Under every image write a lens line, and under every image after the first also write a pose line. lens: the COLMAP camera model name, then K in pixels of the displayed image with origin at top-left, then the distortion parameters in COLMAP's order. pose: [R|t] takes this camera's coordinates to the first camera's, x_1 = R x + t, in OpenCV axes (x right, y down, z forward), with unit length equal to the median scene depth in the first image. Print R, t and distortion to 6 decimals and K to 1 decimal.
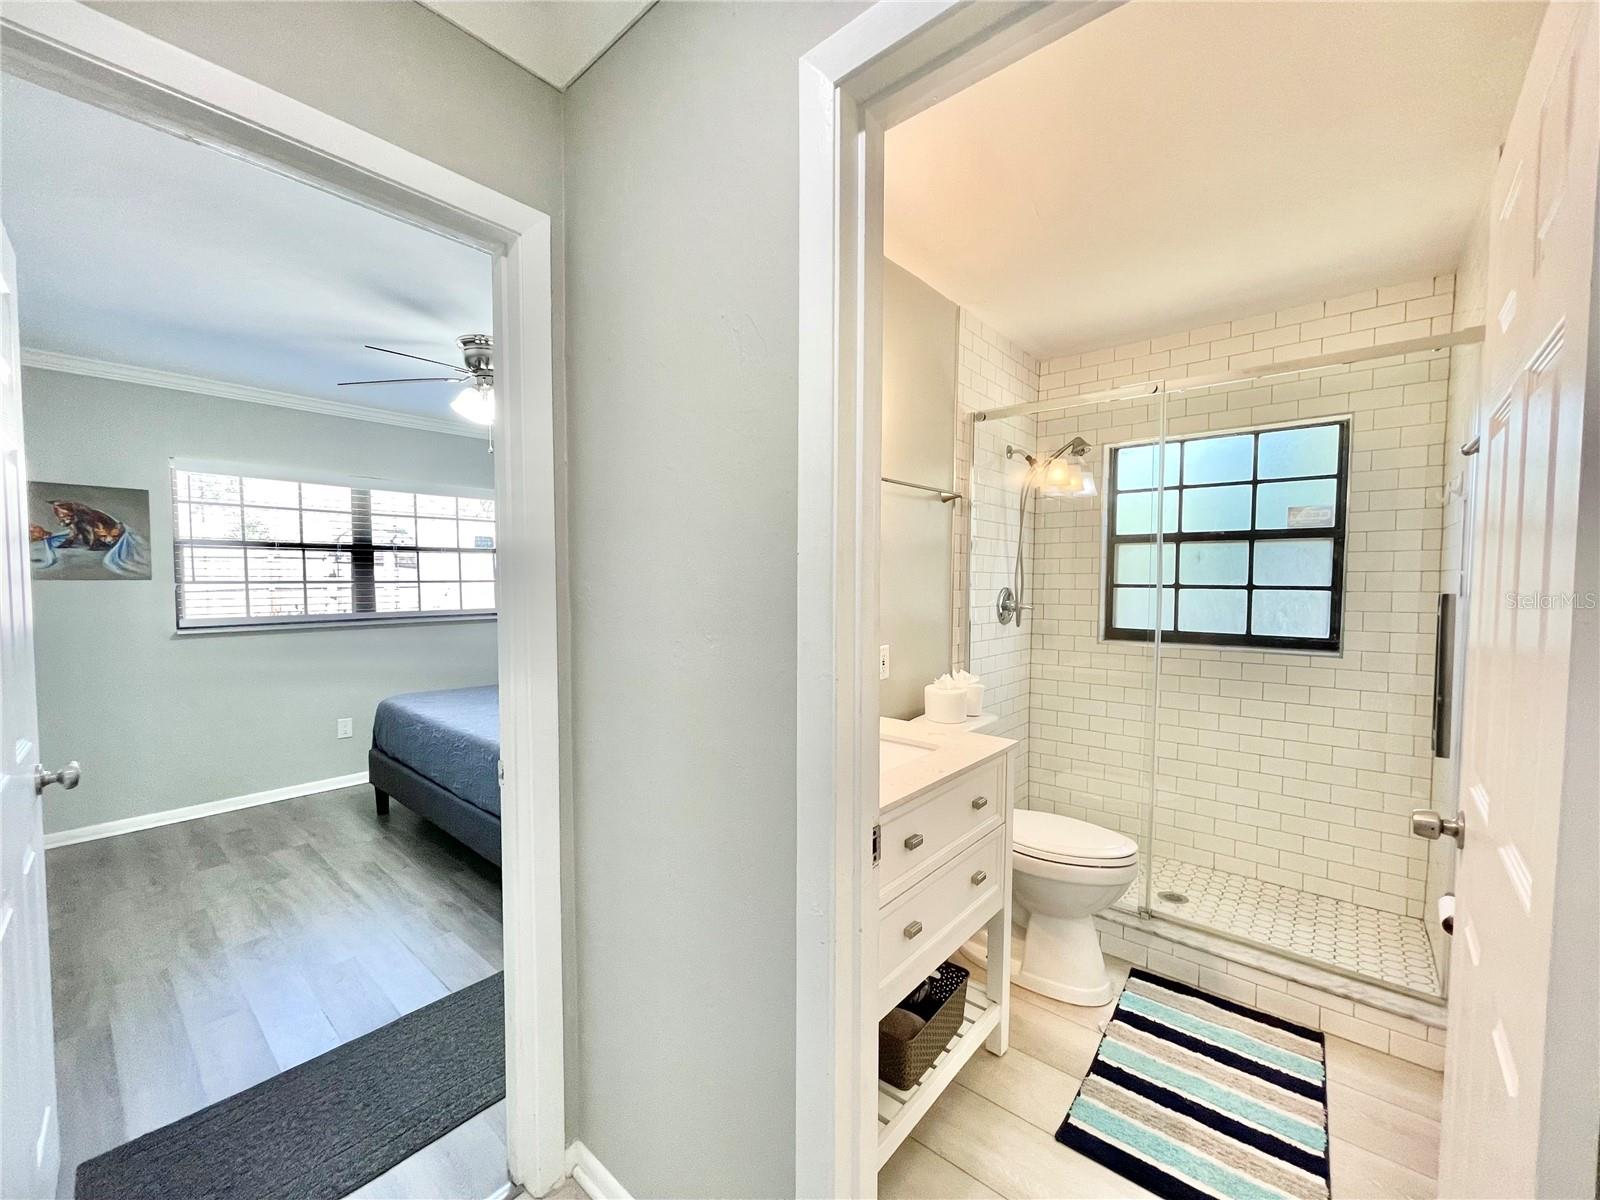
lens RADIAL K [[641.8, 0, 805.5], [0, 641.8, 601.3], [0, 0, 1]] dist [-0.002447, 0.000770]
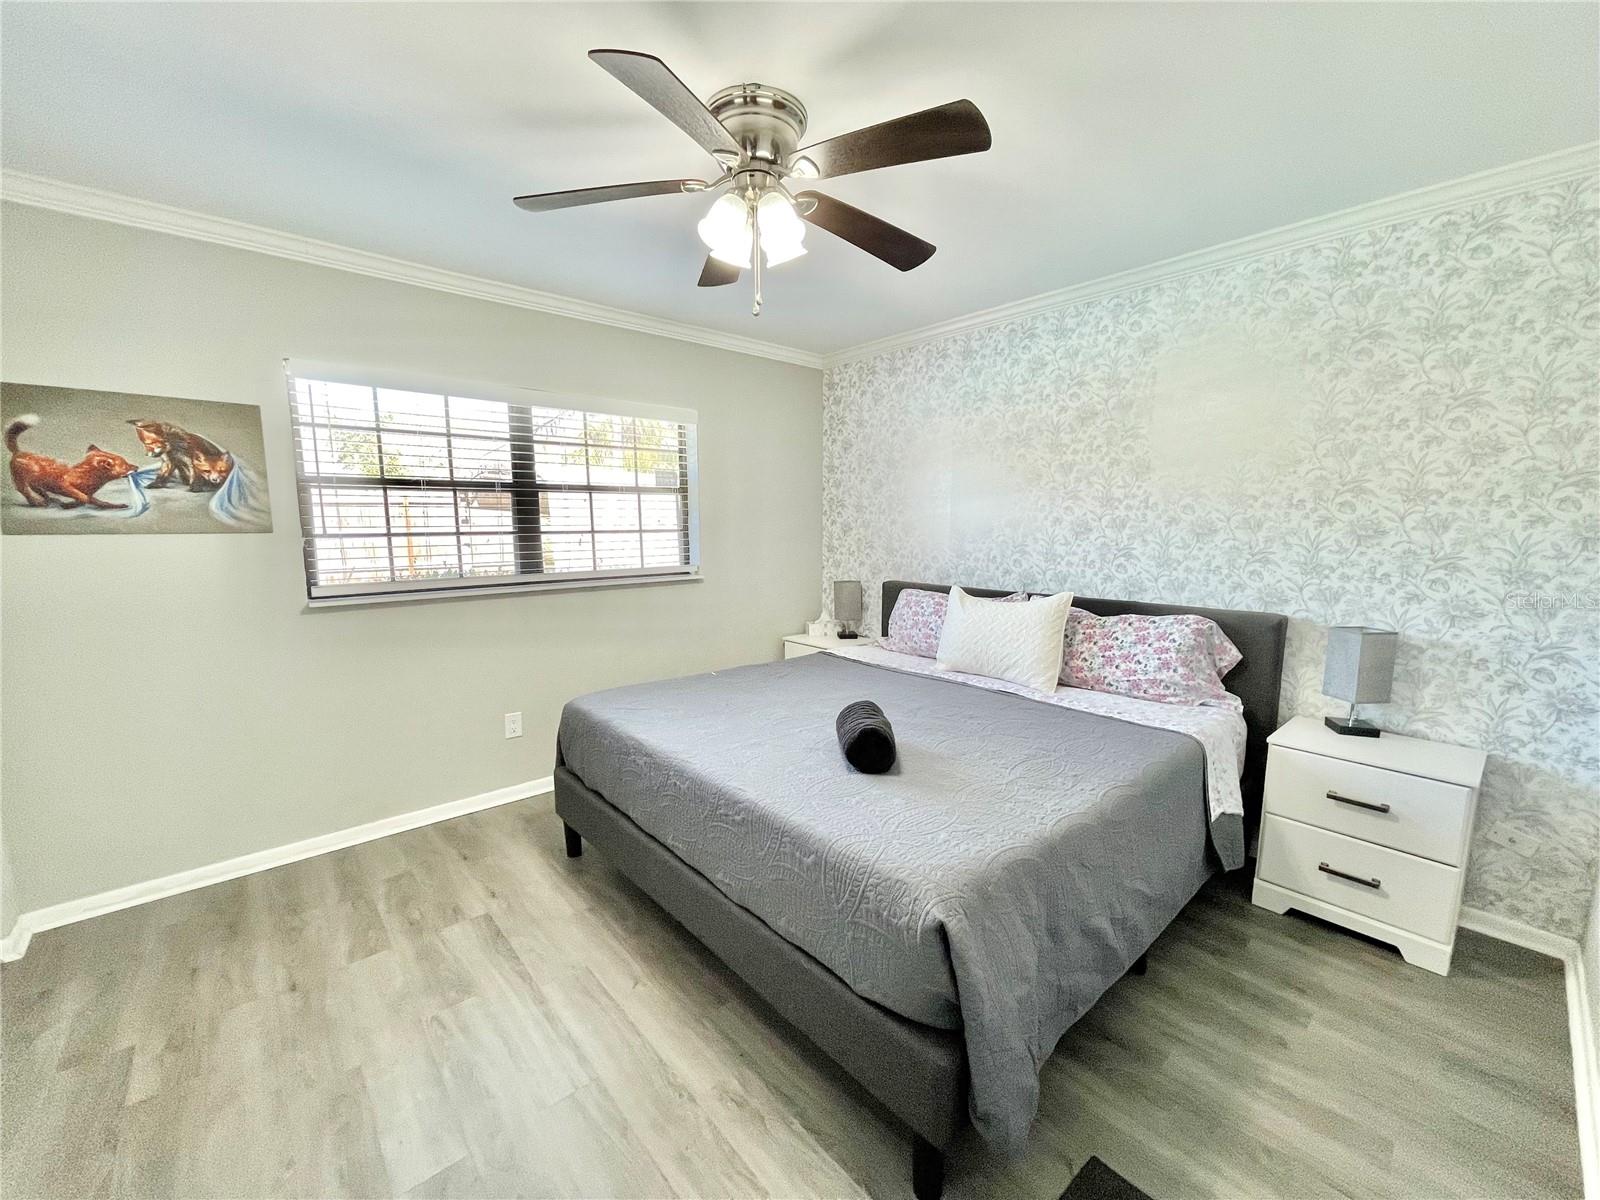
lens RADIAL K [[641.8, 0, 789.6], [0, 641.8, 596.7], [0, 0, 1]] dist [-0.002447, 0.000770]
pose [[0.988127, 0.010153, -0.153306, -0.323178], [0.001951, 0.996905, 0.078594, -0.016973], [0.153629, -0.077959, 0.985048, 0.360904]]
